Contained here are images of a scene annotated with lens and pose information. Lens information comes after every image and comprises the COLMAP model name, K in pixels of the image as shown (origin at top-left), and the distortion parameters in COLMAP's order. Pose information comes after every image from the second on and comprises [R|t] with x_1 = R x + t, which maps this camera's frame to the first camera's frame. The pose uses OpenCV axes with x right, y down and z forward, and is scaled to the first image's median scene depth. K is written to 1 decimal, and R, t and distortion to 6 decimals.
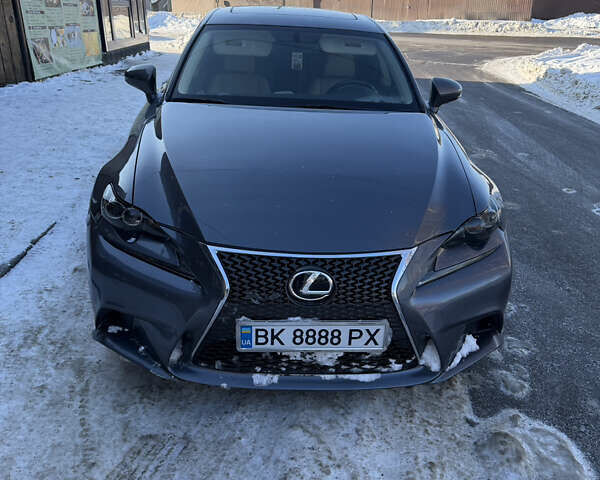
lens RADIAL K [[562.0, 0, 300.0], [0, 562.0, 240.0], [0, 0, 1]] dist [0.047321, -0.082497]
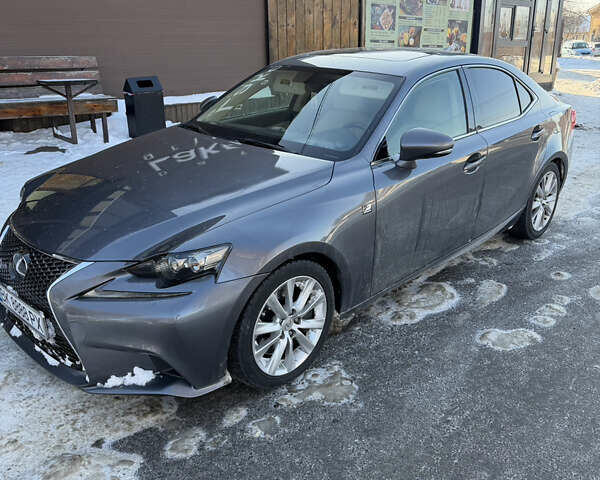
lens RADIAL K [[562.0, 0, 300.0], [0, 562.0, 240.0], [0, 0, 1]] dist [0.047321, -0.082497]
pose [[0.689075, 0.223464, -0.689377, 1.227815], [-0.264052, 0.963297, 0.048320, -0.189617], [0.674872, 0.148735, 0.722790, 0.462070]]
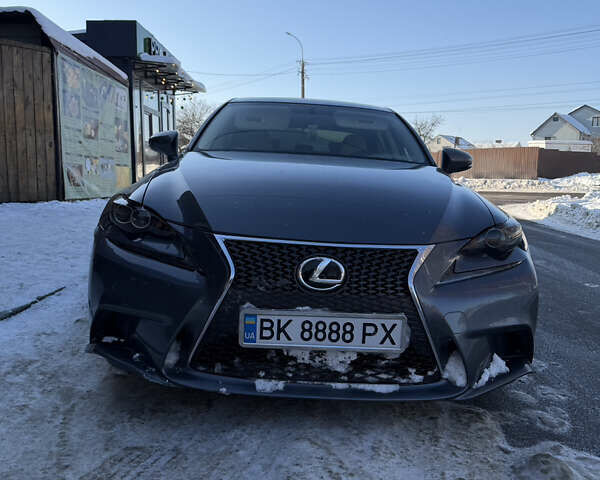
lens RADIAL K [[562.0, 0, 300.0], [0, 562.0, 240.0], [0, 0, 1]] dist [0.047321, -0.082497]
pose [[0.999401, 0.014404, -0.031456, 0.011578], [-0.022323, 0.963107, -0.268193, 0.260266], [0.026432, 0.268734, 0.962852, 0.076369]]
